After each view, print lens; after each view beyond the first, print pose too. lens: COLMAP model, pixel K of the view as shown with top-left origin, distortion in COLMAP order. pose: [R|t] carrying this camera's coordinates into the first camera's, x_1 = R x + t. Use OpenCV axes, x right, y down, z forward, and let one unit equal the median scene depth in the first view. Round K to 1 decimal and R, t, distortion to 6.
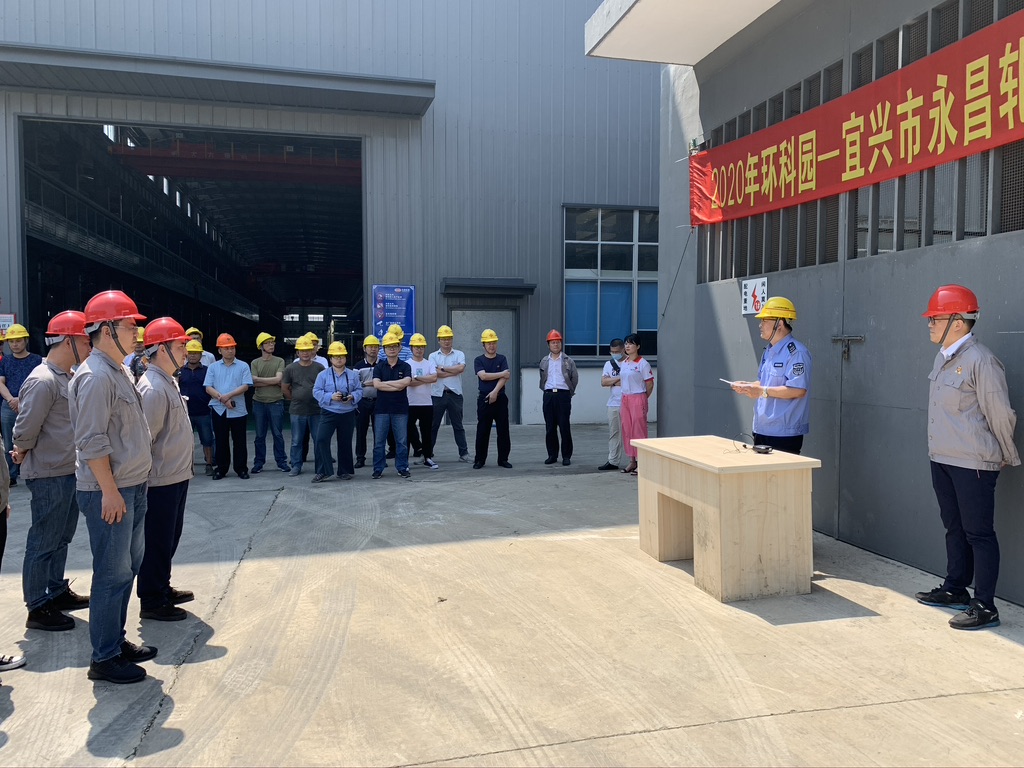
lens RADIAL K [[796.3, 0, 507.6], [0, 796.3, 378.3], [0, 0, 1]] dist [0.025136, -0.015131]
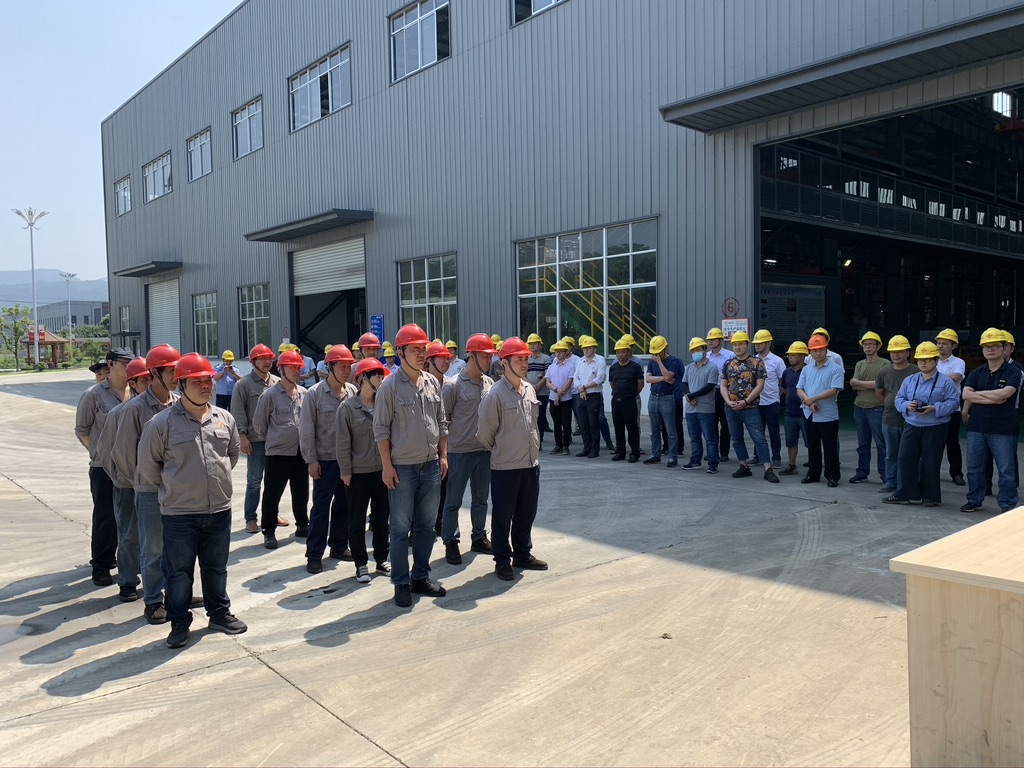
lens RADIAL K [[796.3, 0, 507.6], [0, 796.3, 378.3], [0, 0, 1]] dist [0.025136, -0.015131]
pose [[0.454947, 0.030448, -0.889998, 0.566385], [-0.017281, 0.999529, 0.025361, -0.035589], [0.890351, 0.003842, 0.455258, 0.363964]]
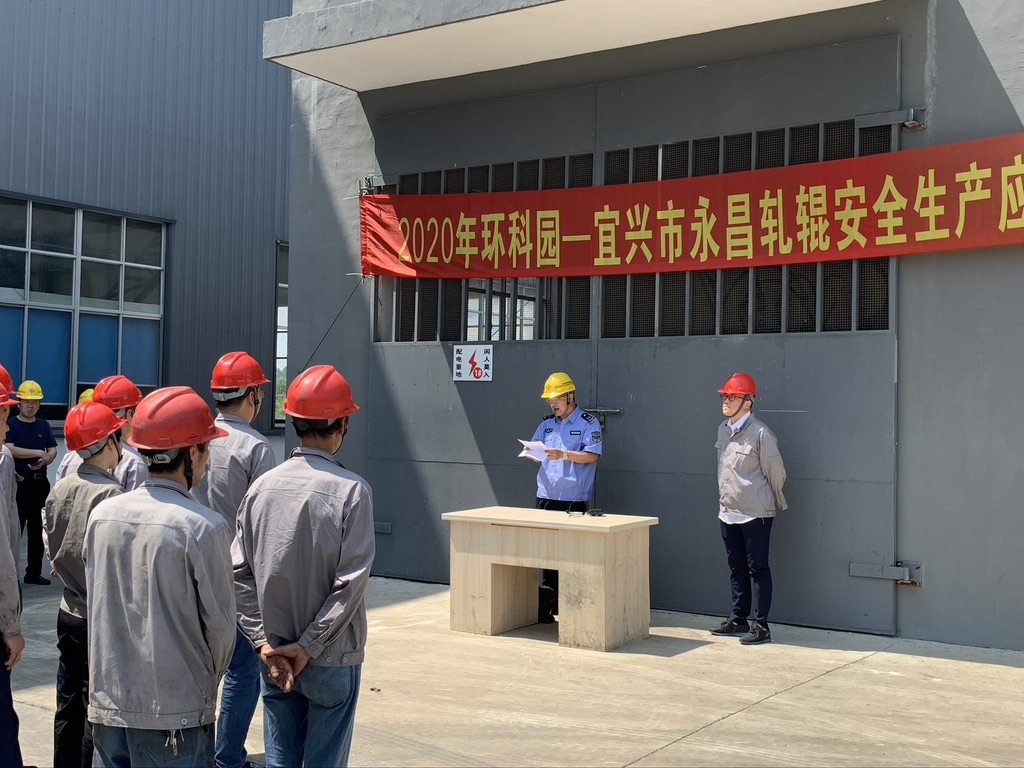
lens RADIAL K [[1244.9, 0, 512.0], [0, 1244.9, 384.0], [0, 0, 1]] dist [0.142974, -0.017662]
pose [[0.731783, 0.030899, 0.680837, -0.850421], [0.006908, 0.998584, -0.052744, 0.002365], [-0.681503, 0.043301, 0.730534, -0.157676]]
